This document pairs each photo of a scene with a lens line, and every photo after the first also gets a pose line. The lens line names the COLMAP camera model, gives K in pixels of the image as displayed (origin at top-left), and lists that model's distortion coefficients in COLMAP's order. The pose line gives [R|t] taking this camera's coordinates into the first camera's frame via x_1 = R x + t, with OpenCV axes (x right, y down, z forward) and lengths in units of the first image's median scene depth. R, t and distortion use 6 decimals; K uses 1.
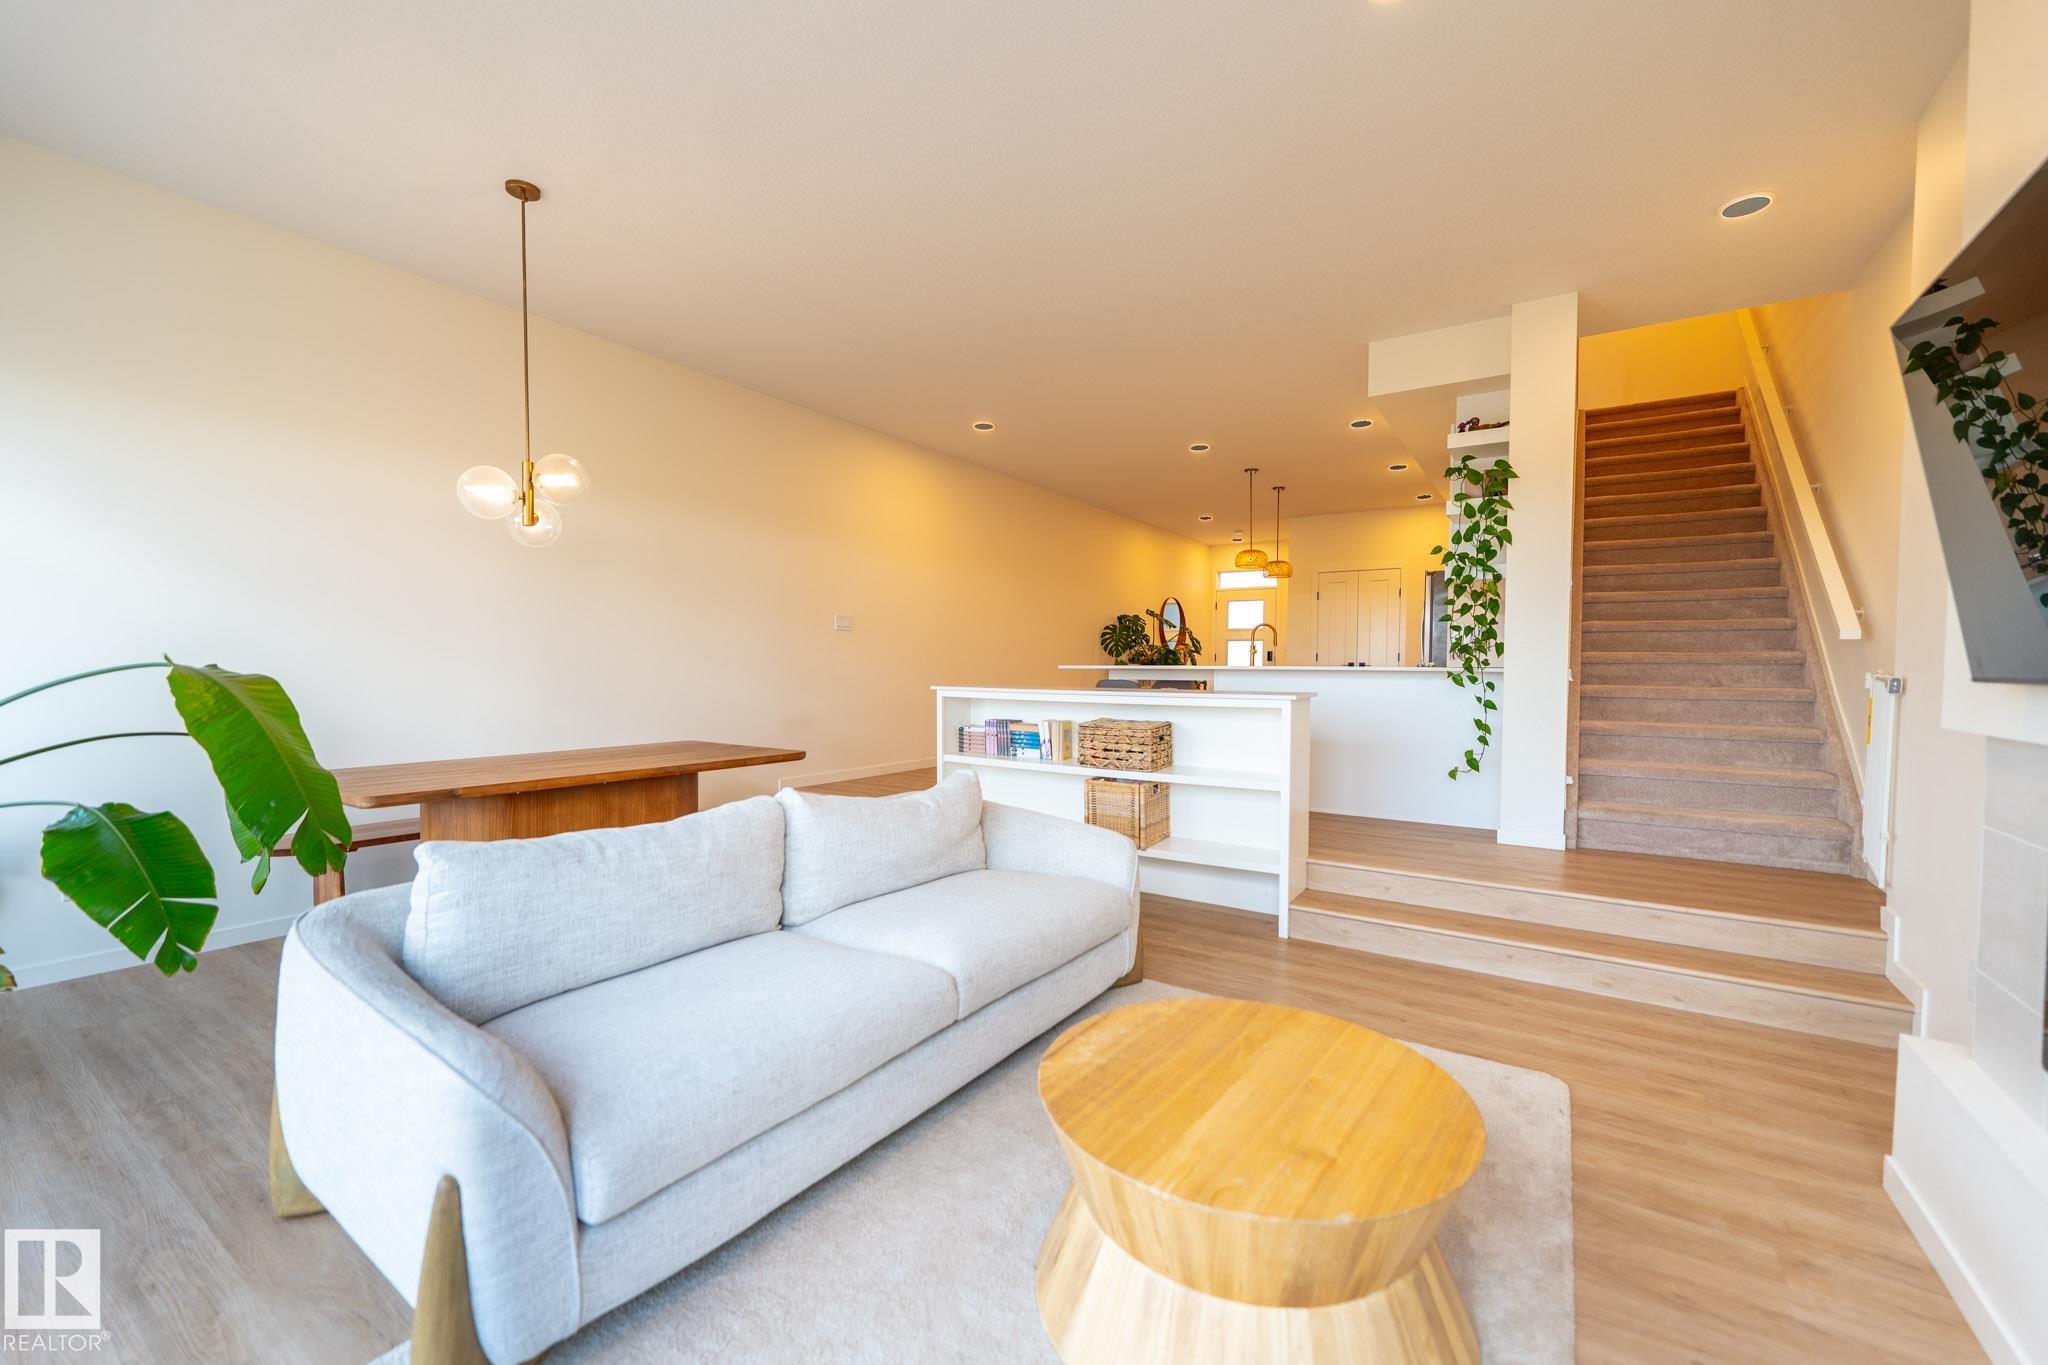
lens RADIAL K [[829.4, 0, 1021.8], [0, 829.4, 689.4], [0, 0, 1]] dist [0.001956, 0.000062]
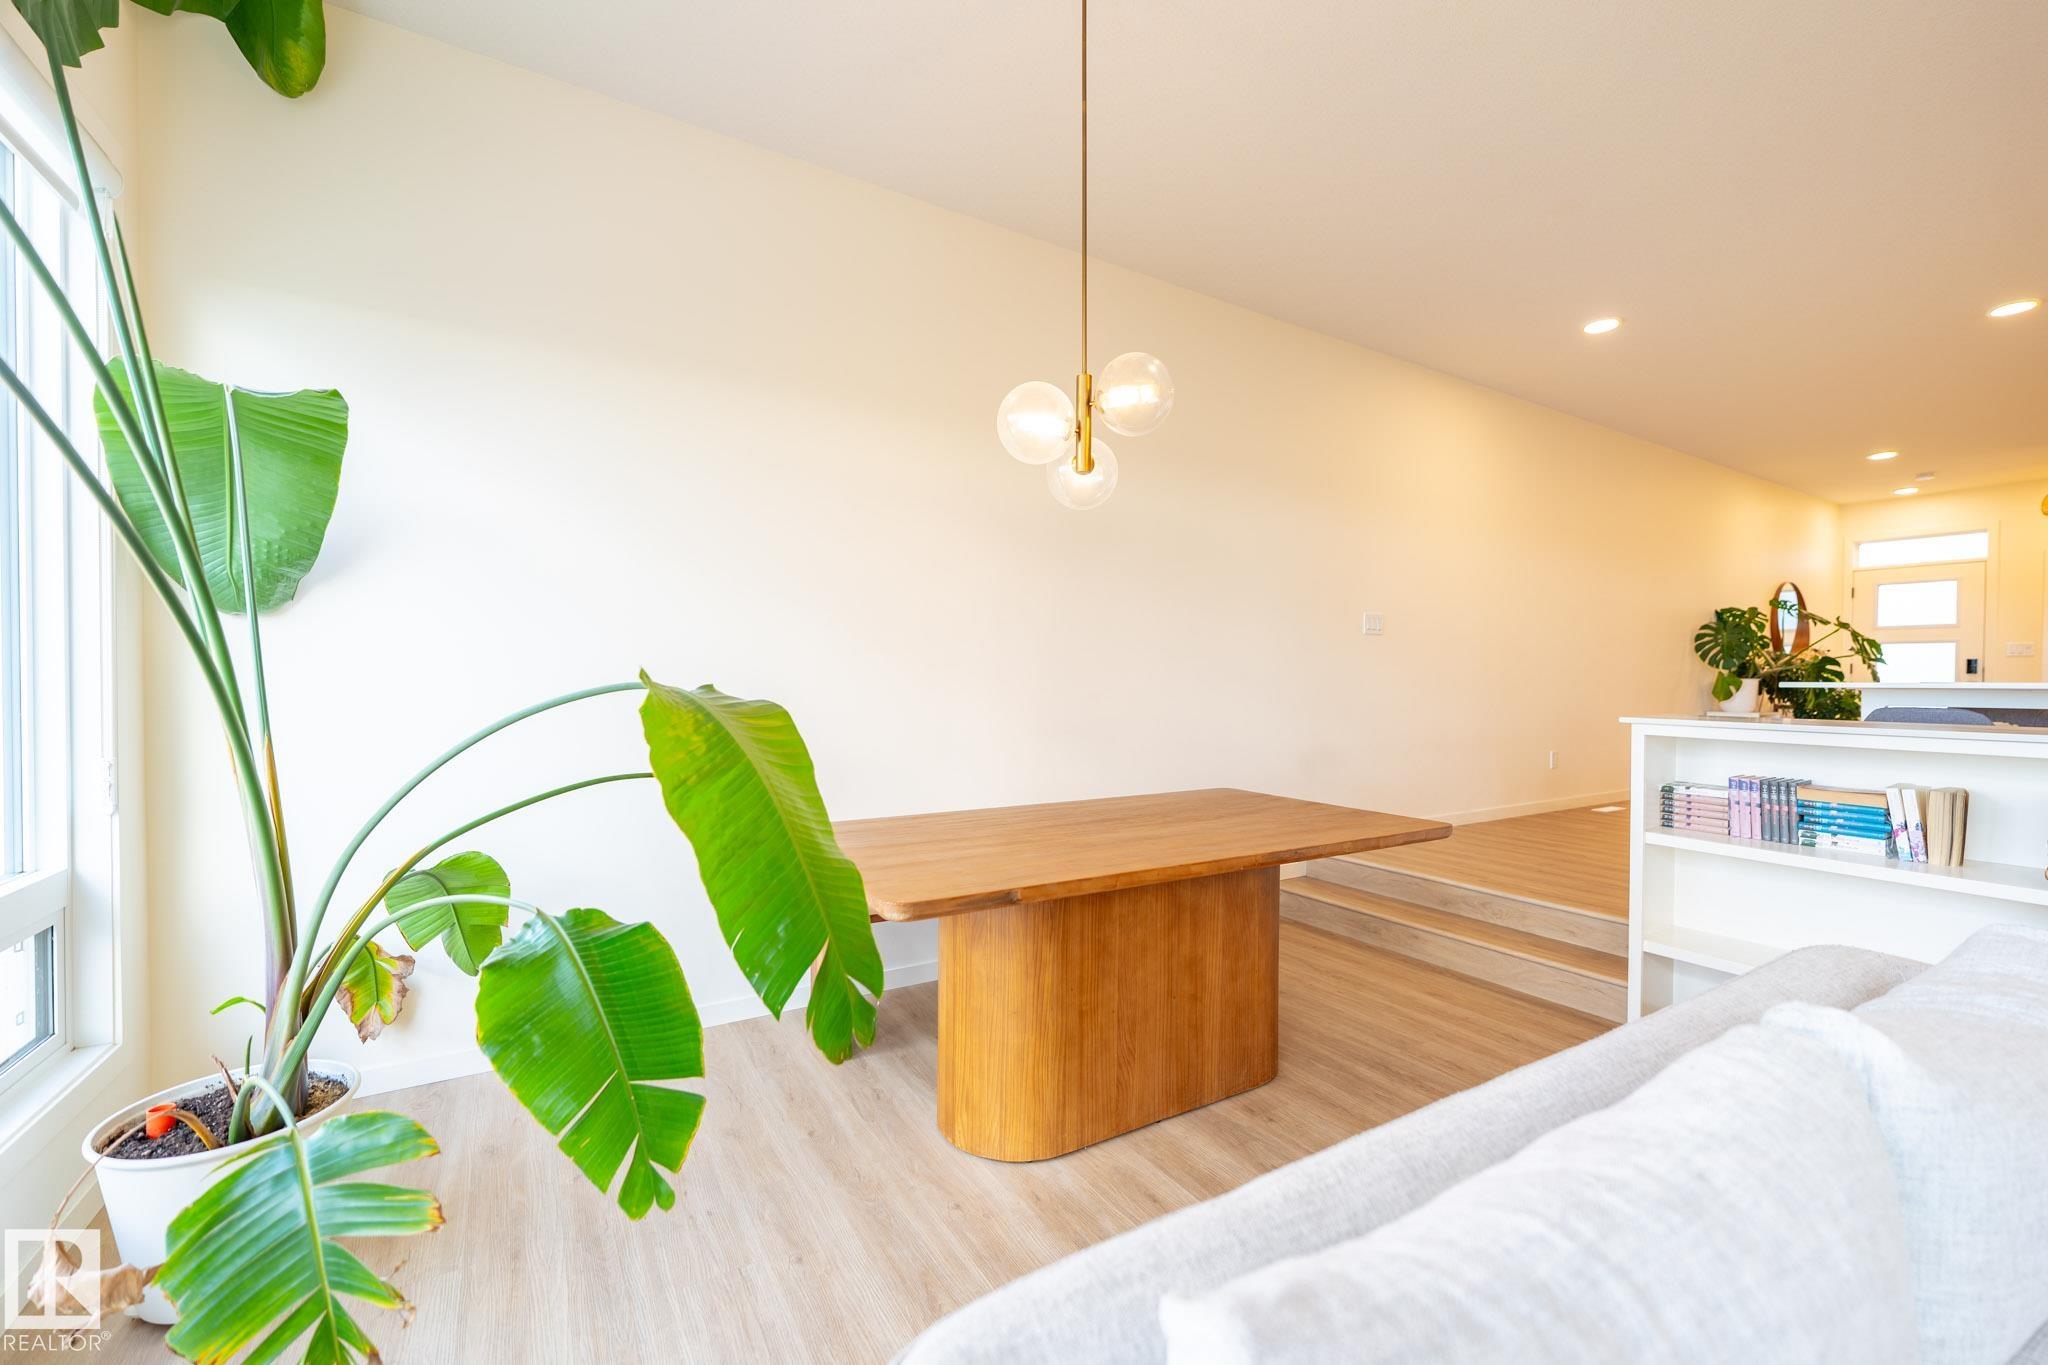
lens RADIAL K [[816.7, 0, 1024.0], [0, 816.7, 682.5], [0, 0, 1]] dist [0.001996, 0.000494]
pose [[0.908900, 0.000773, -0.417013, -0.479379], [-0.011560, 0.999661, -0.023343, -0.019199], [0.416854, 0.026037, 0.908601, 0.516243]]
